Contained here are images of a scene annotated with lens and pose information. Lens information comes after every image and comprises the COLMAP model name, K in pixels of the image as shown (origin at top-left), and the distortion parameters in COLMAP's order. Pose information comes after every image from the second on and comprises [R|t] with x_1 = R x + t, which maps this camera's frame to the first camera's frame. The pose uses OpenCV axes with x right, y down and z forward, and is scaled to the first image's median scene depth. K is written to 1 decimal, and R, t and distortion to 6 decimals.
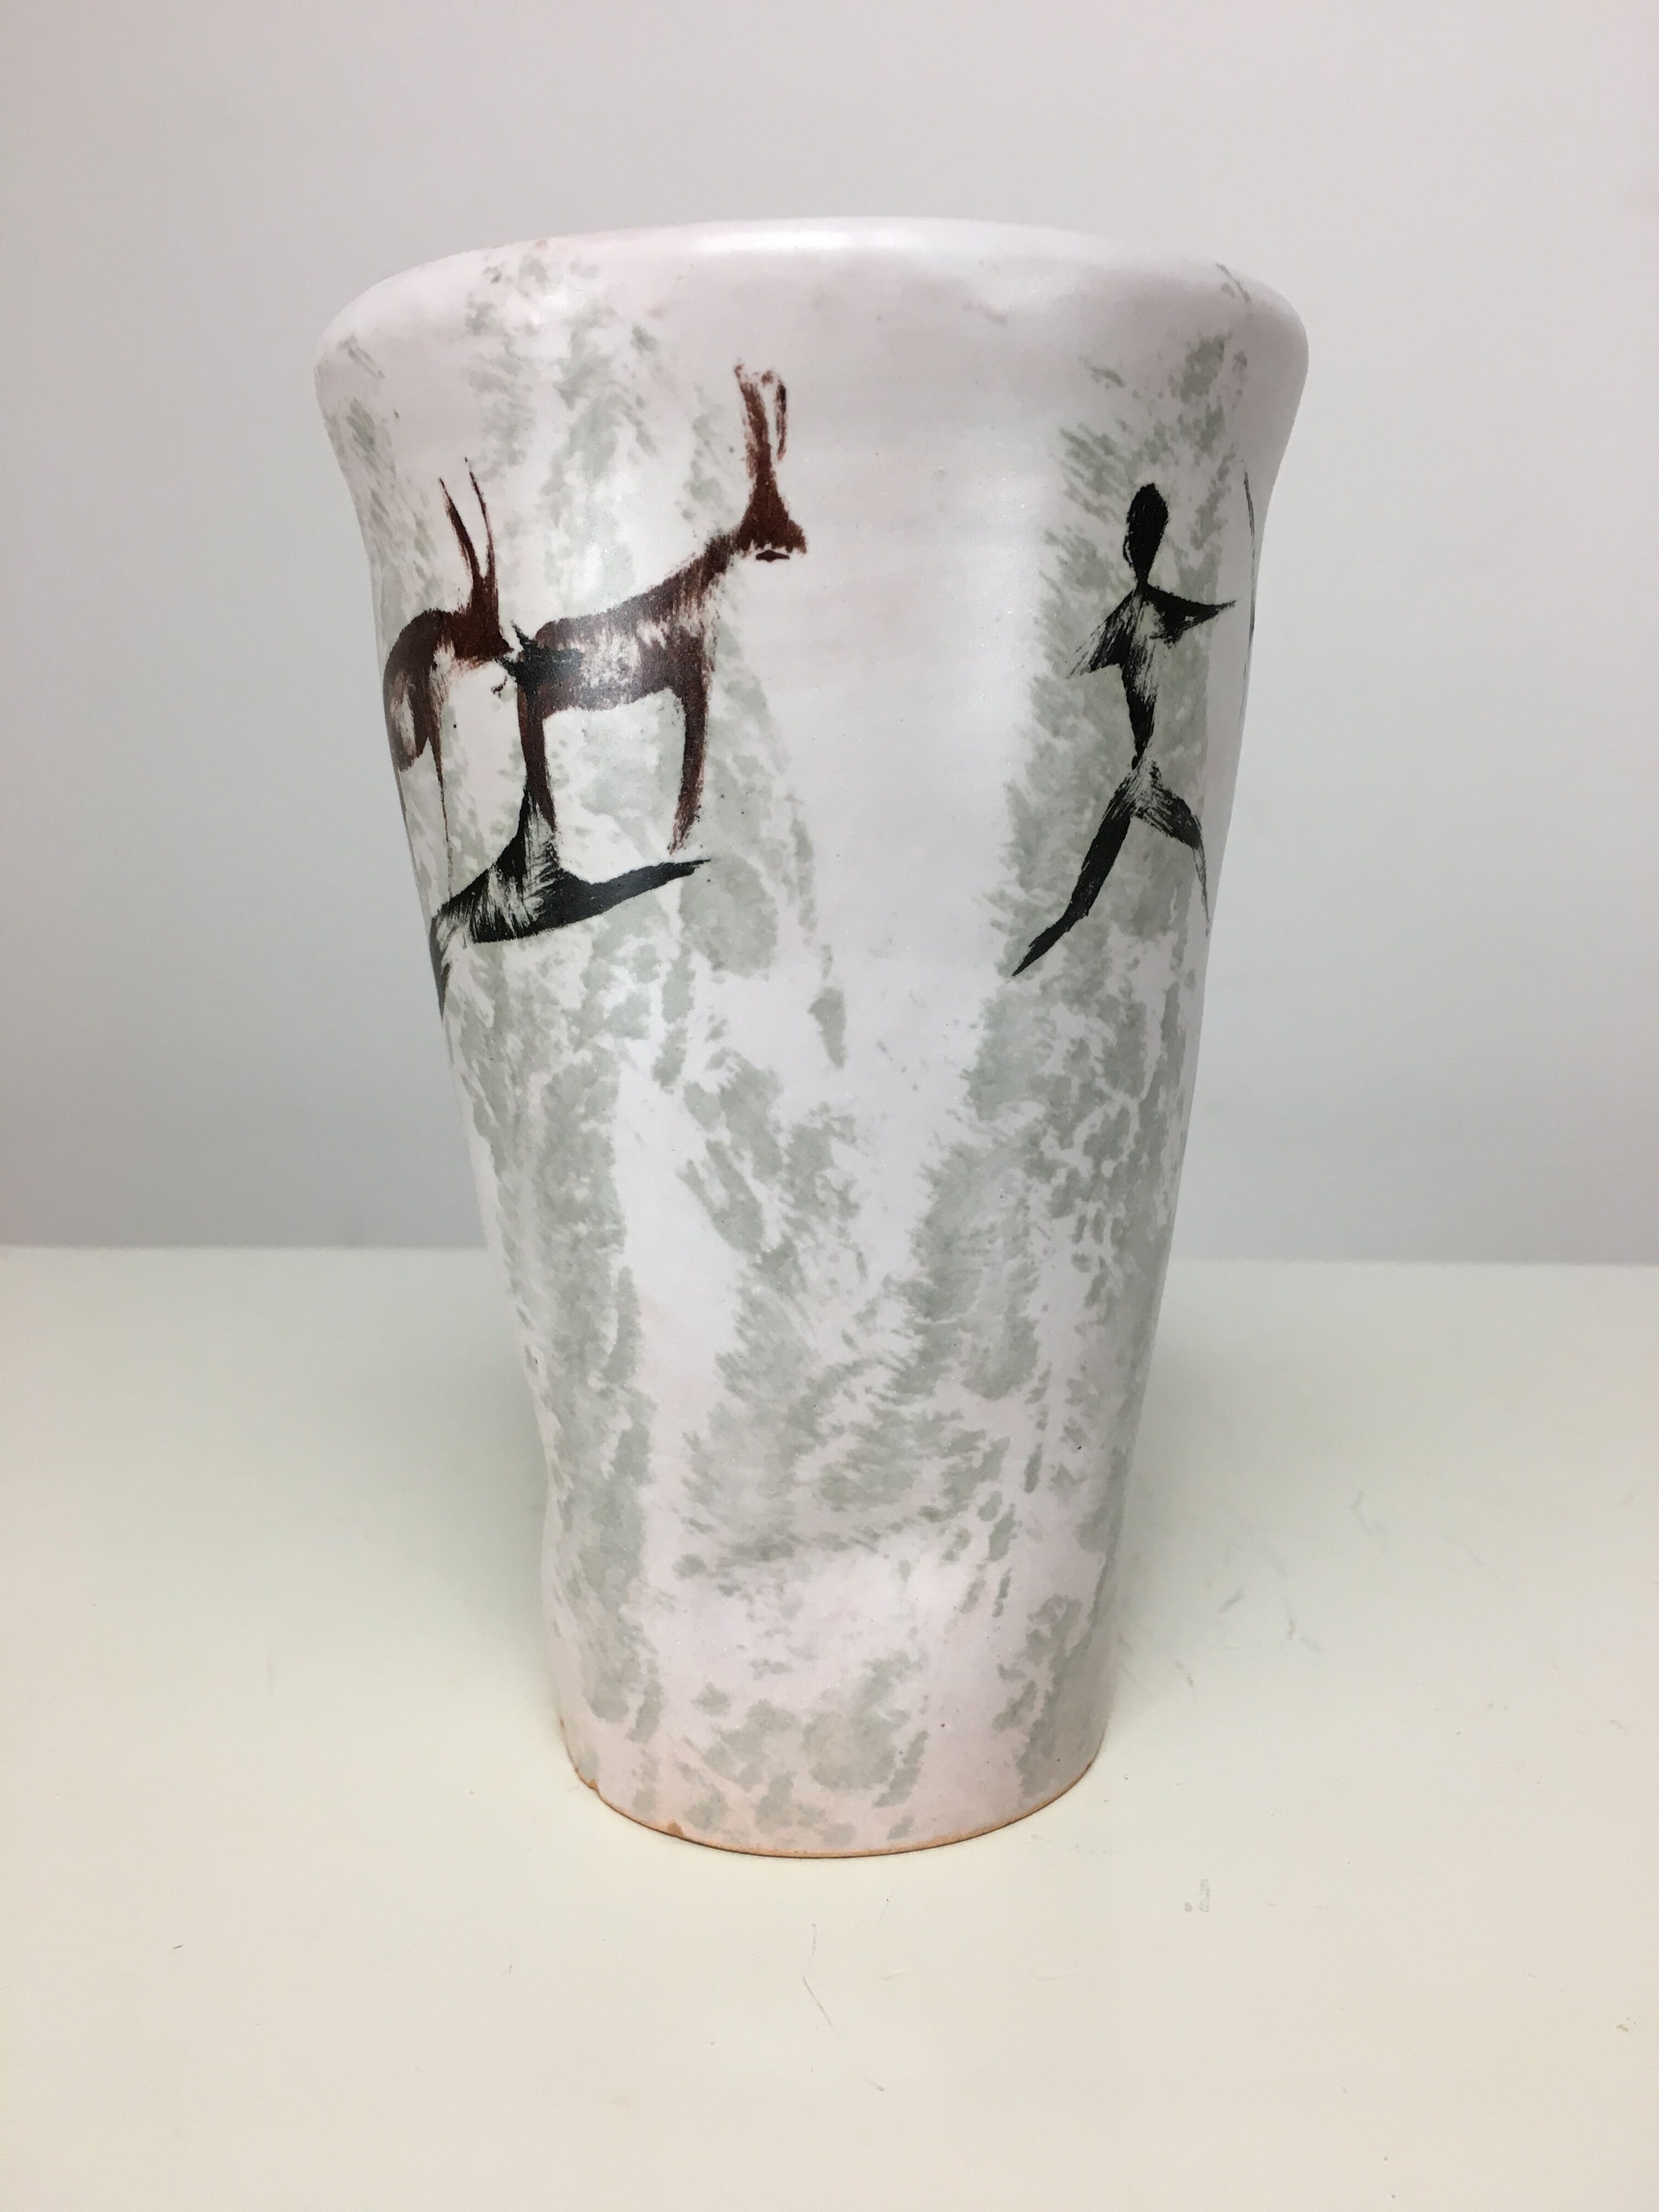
lens RADIAL K [[1894.1, 0, 829.5], [0, 1894.1, 1106.0], [0, 0, 1]] dist [0.053587, 0.003813]
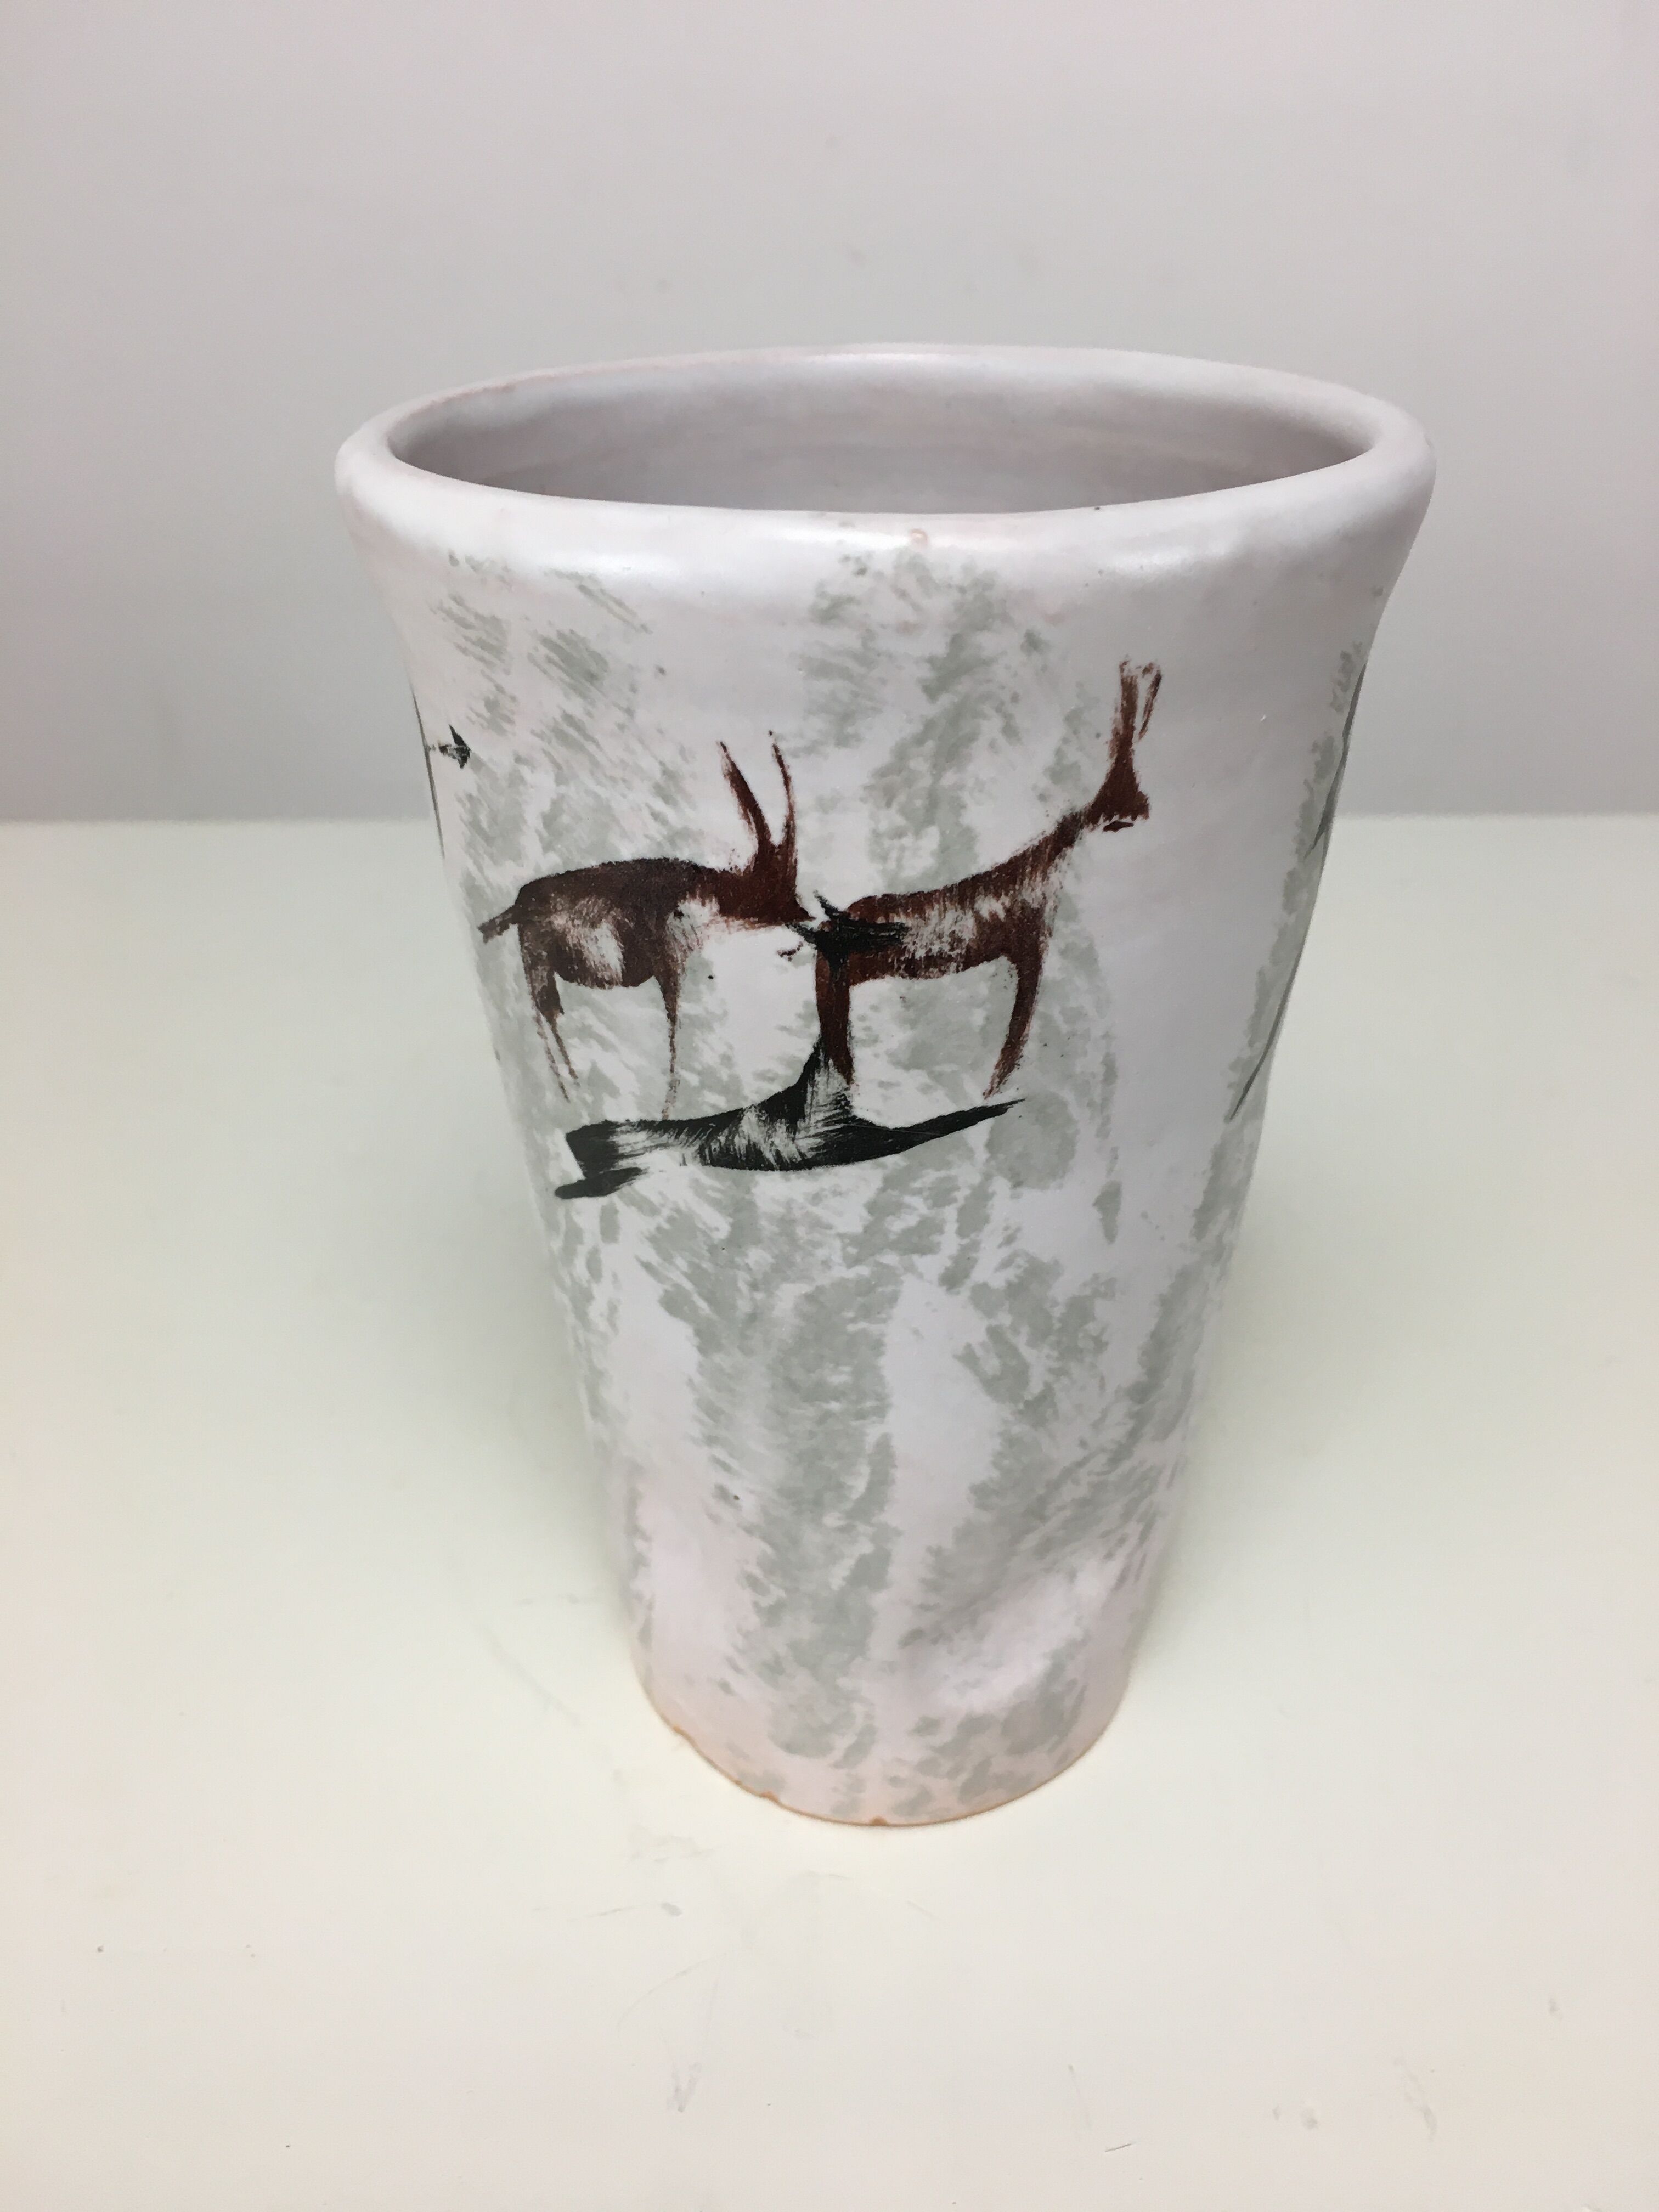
lens RADIAL K [[1894.1, 0, 829.5], [0, 1894.1, 1106.0], [0, 0, 1]] dist [0.053587, 0.003813]
pose [[0.889004, -0.212374, 0.405672, -0.544758], [0.077882, 0.943161, 0.323080, -0.443985], [-0.451228, -0.255625, 0.855014, 0.179721]]
